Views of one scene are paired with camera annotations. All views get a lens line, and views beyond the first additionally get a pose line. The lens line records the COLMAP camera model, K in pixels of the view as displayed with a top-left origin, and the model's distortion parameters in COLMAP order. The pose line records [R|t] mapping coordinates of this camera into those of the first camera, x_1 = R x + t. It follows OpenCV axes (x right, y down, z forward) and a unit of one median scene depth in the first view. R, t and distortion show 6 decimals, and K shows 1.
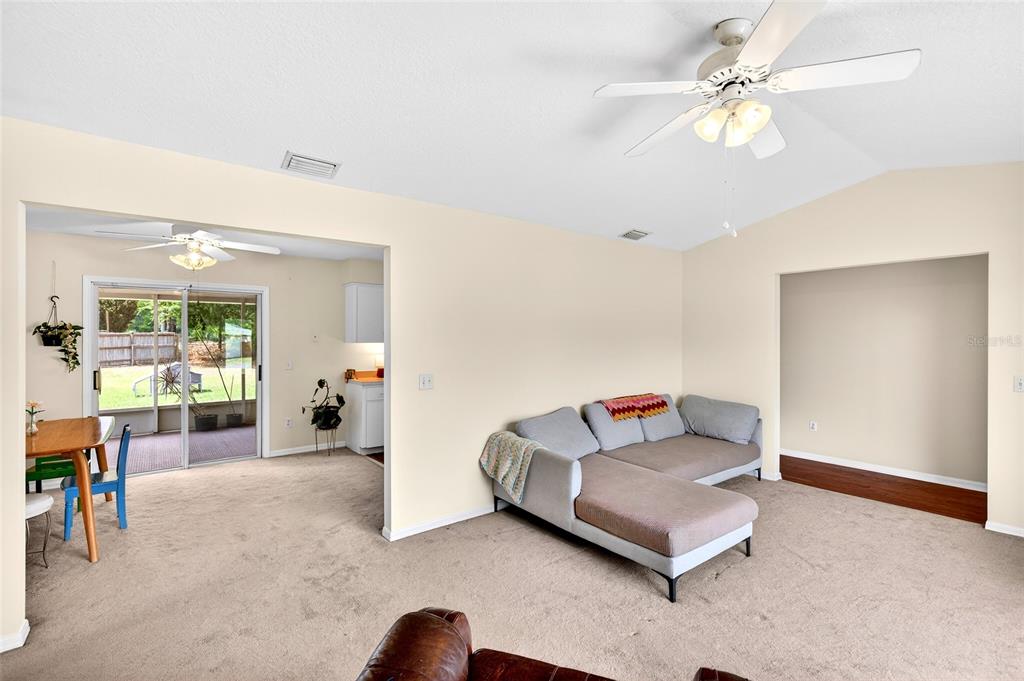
lens RADIAL K [[469.0, 0, 512.0], [0, 469.0, 340.5], [0, 0, 1]] dist [0.001254, 0.000094]
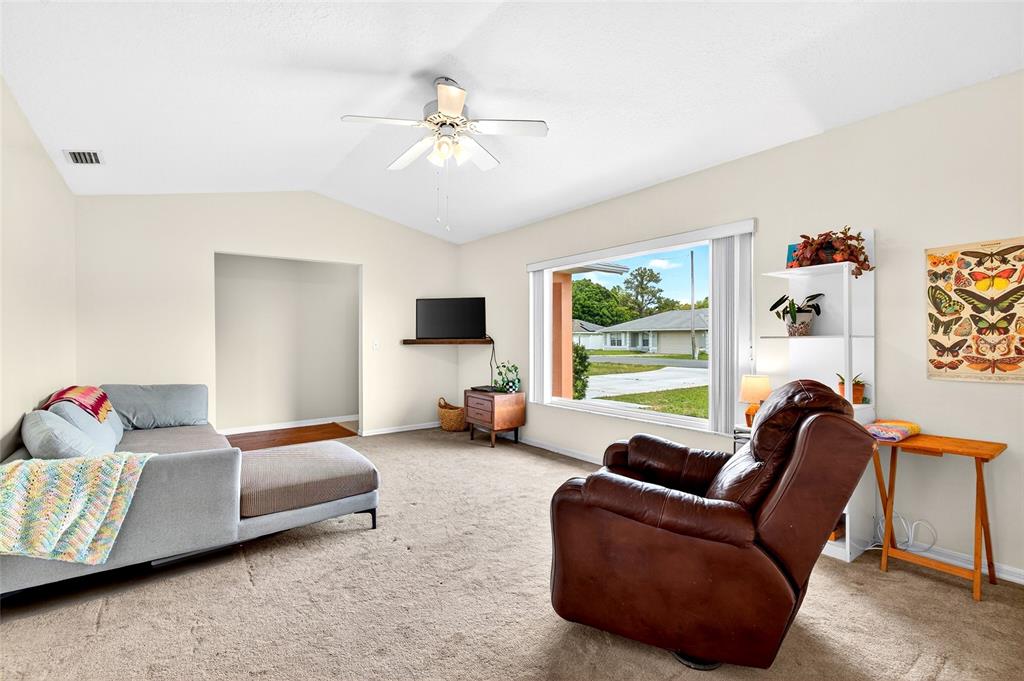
lens RADIAL K [[469.0, 0, 512.0], [0, 469.0, 340.5], [0, 0, 1]] dist [0.001254, 0.000094]
pose [[-0.002239, -0.005255, 0.999984, -0.587805], [0.012828, 0.999904, 0.005283, 0.068578], [-0.999915, 0.012840, -0.002172, 0.482044]]
